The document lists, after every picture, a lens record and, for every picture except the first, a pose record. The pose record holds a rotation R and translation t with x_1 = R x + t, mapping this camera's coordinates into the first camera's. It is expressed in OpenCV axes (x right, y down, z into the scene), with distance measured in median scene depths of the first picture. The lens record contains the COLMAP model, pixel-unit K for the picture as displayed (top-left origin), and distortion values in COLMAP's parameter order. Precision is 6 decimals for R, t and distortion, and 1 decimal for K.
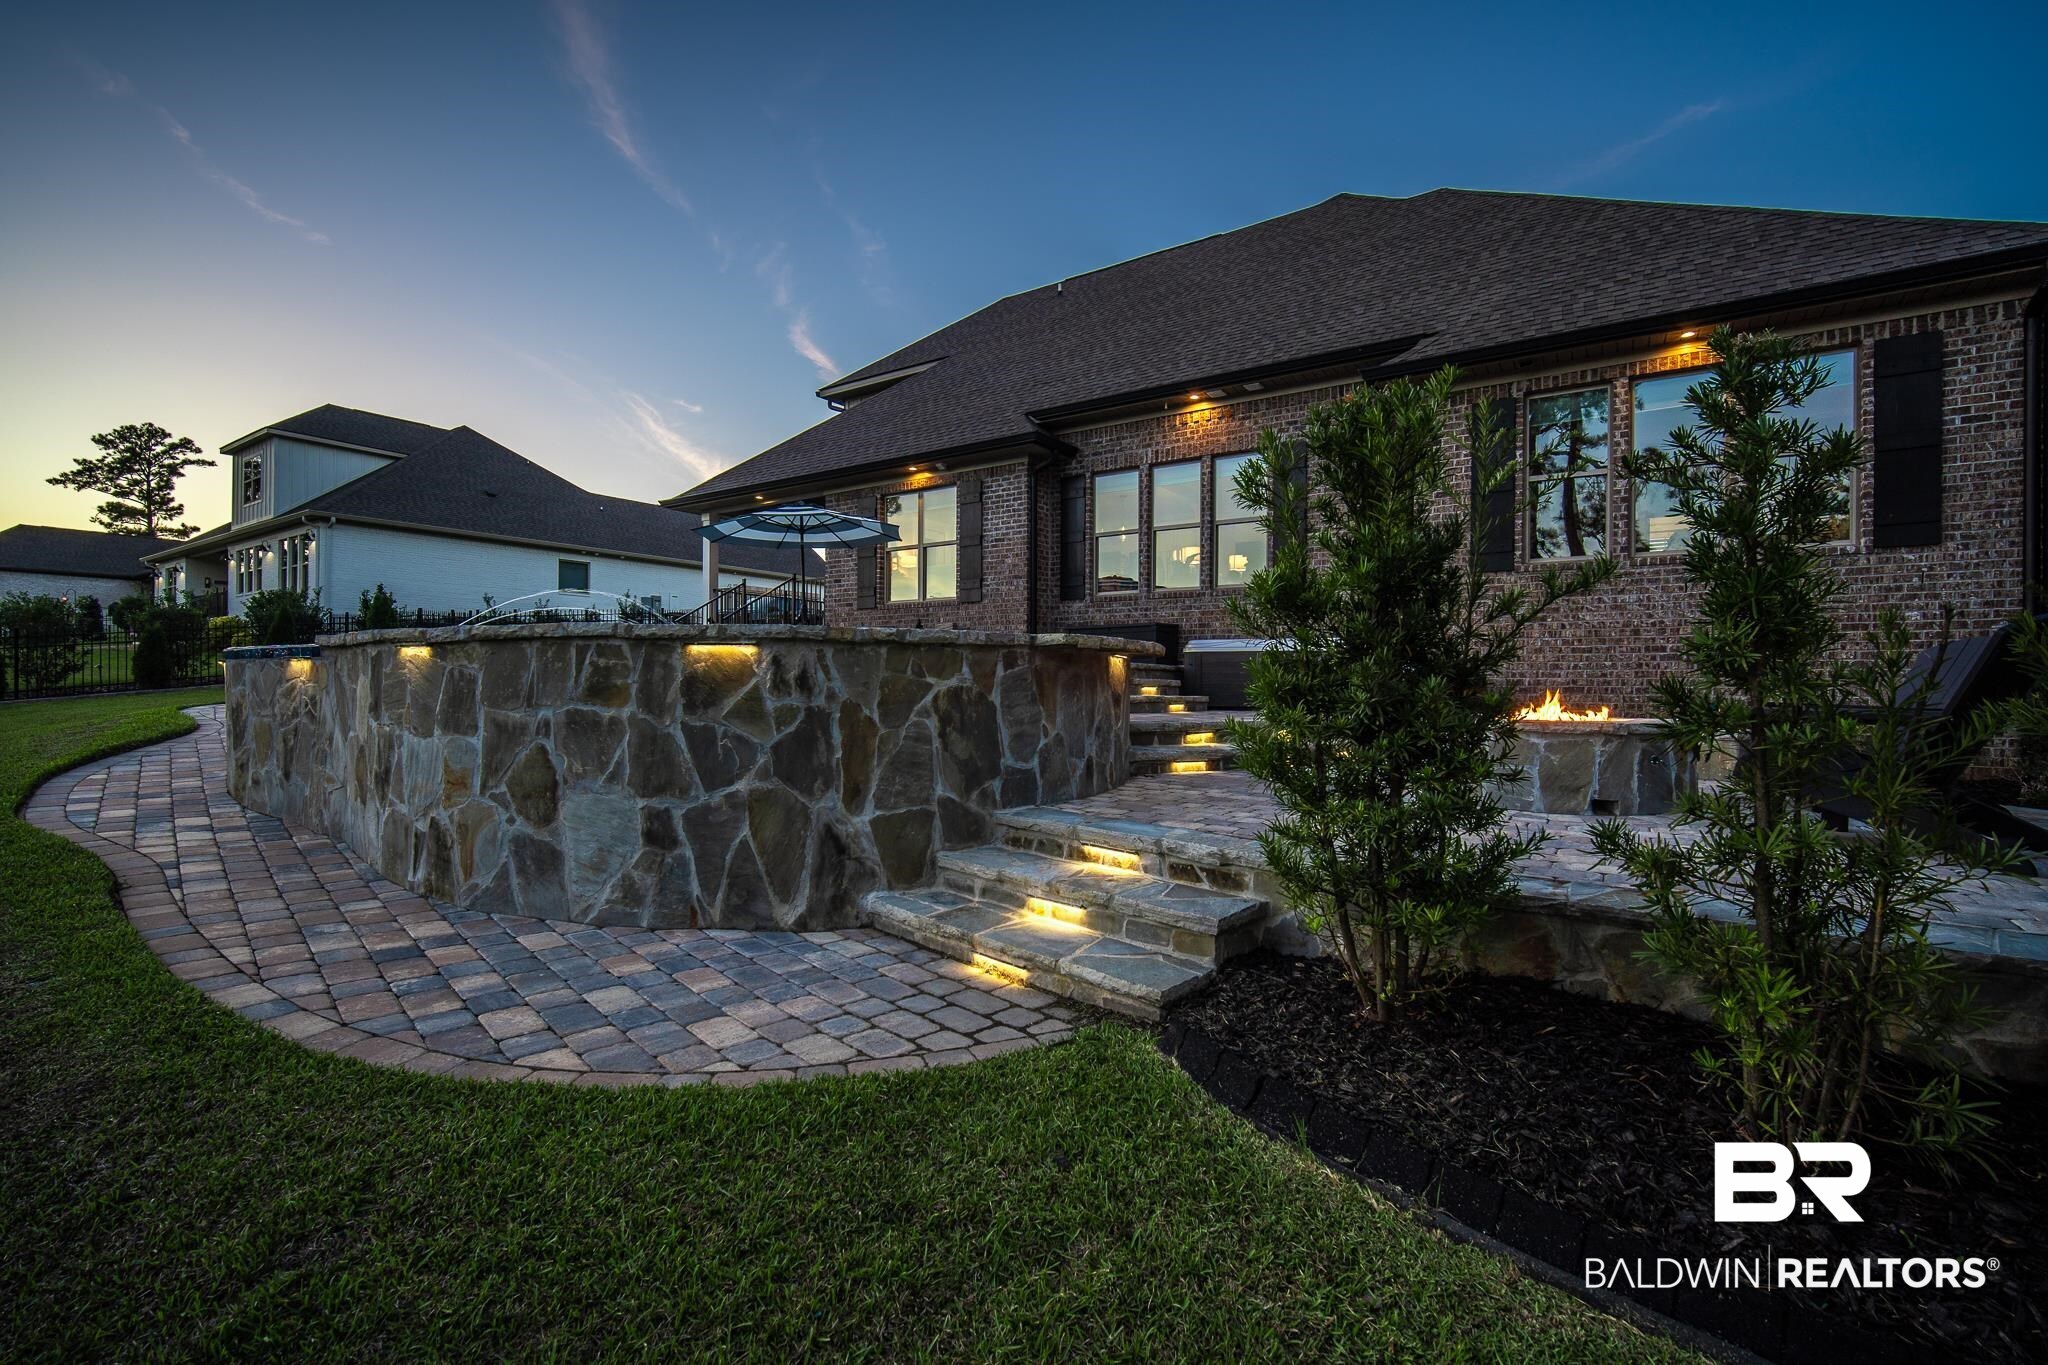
lens RADIAL K [[897.7, 0, 1002.0], [0, 897.7, 678.2], [0, 0, 1]] dist [-0.007899, 0.001865]
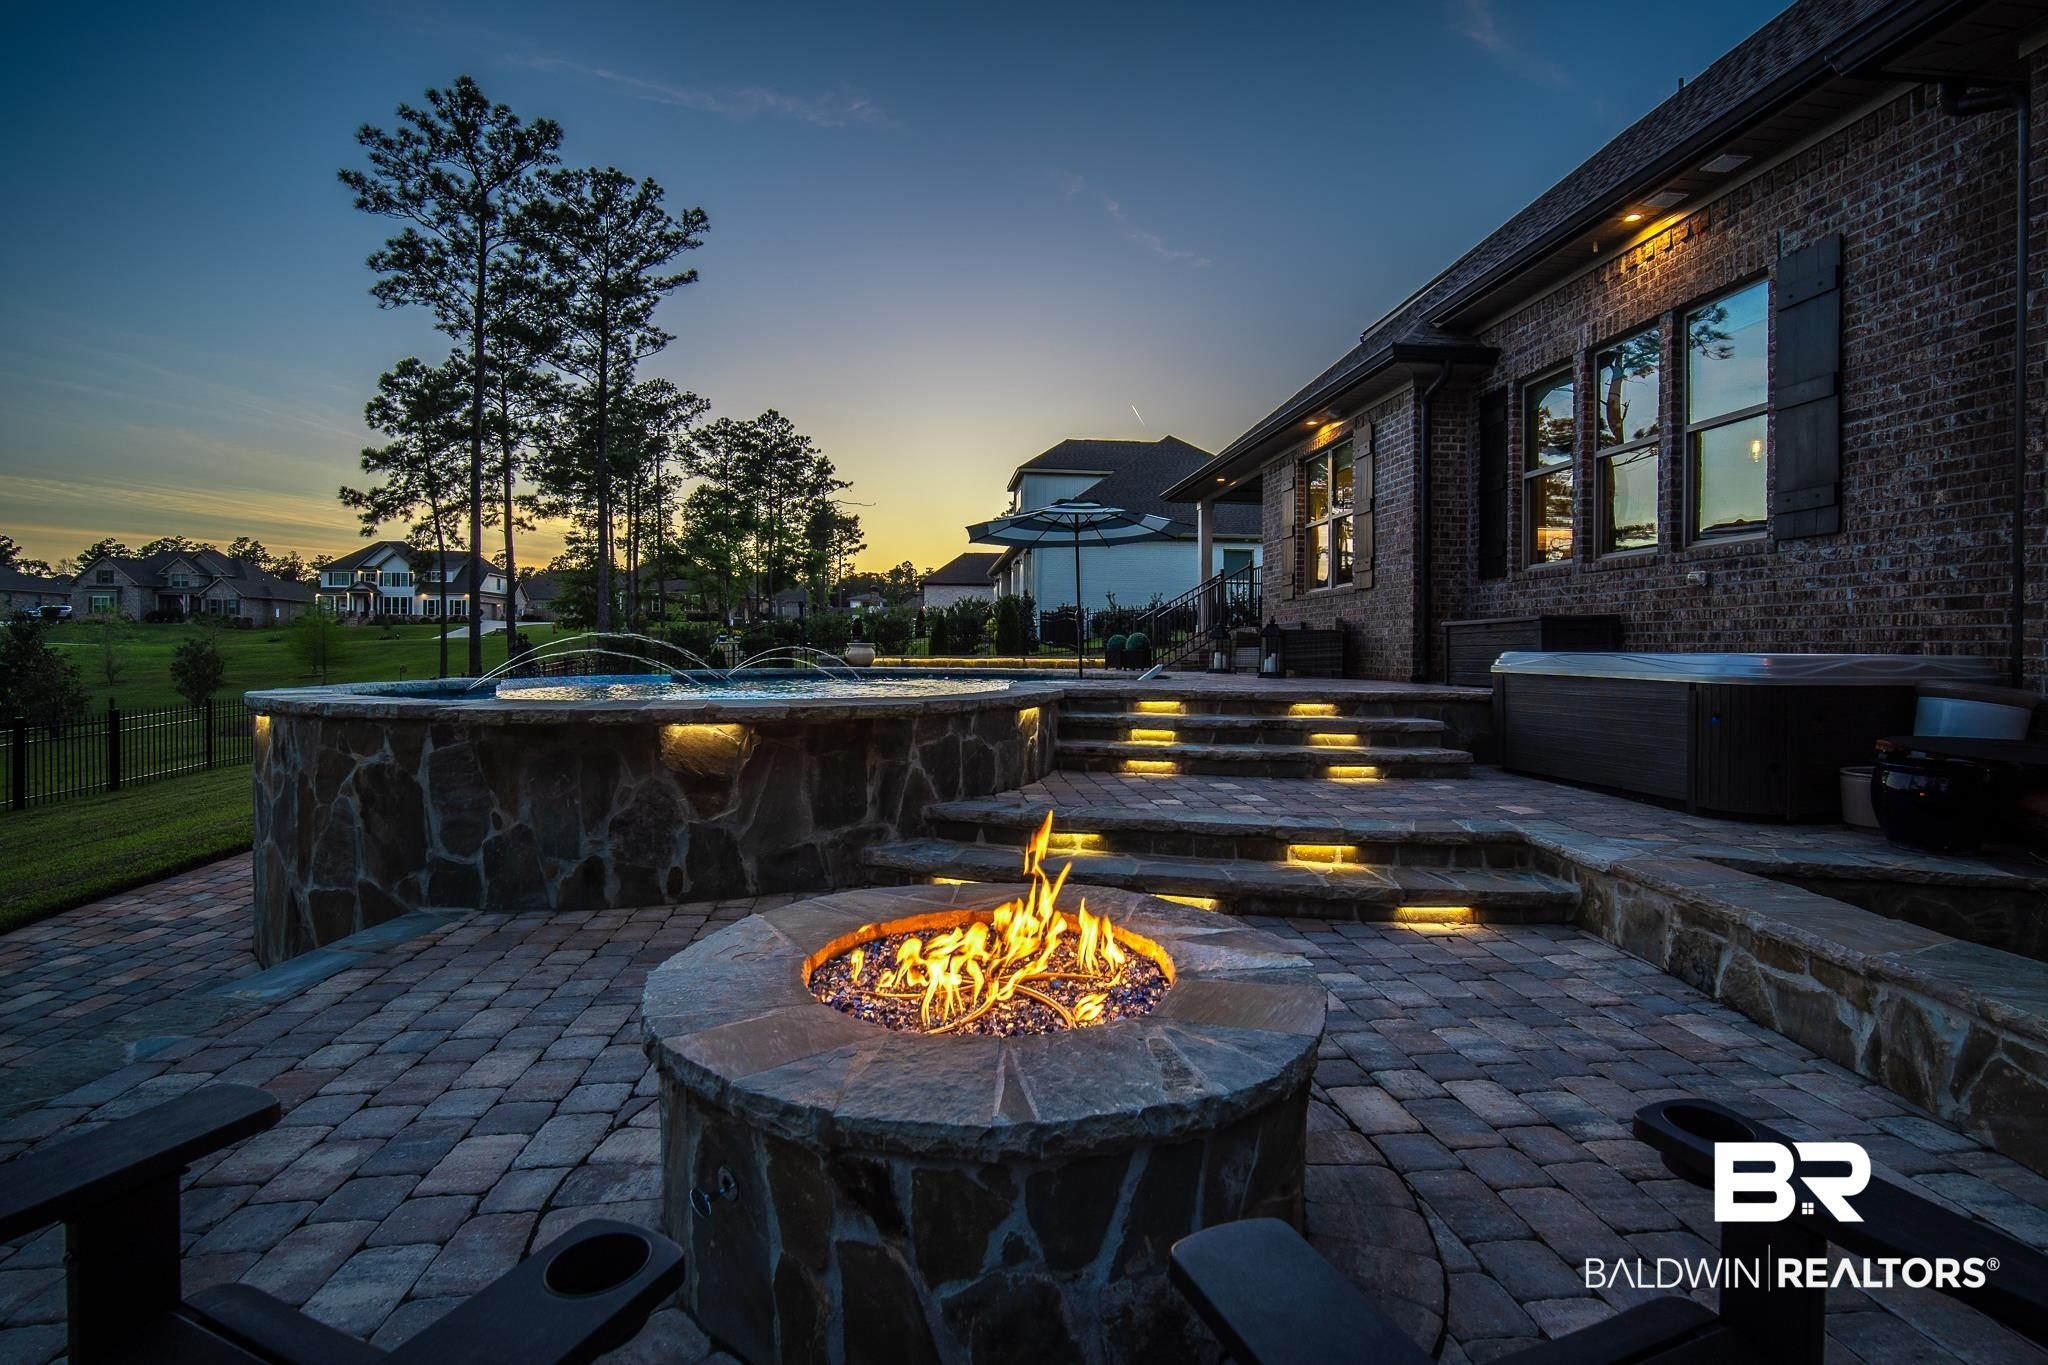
lens RADIAL K [[897.7, 0, 1017.2], [0, 897.7, 663.0], [0, 0, 1]] dist [-0.007899, 0.001865]
pose [[0.656807, 0.009676, -0.753996, 1.002840], [0.002065, 0.999891, 0.014630, -0.099727], [0.754056, -0.011166, 0.656716, 0.840904]]
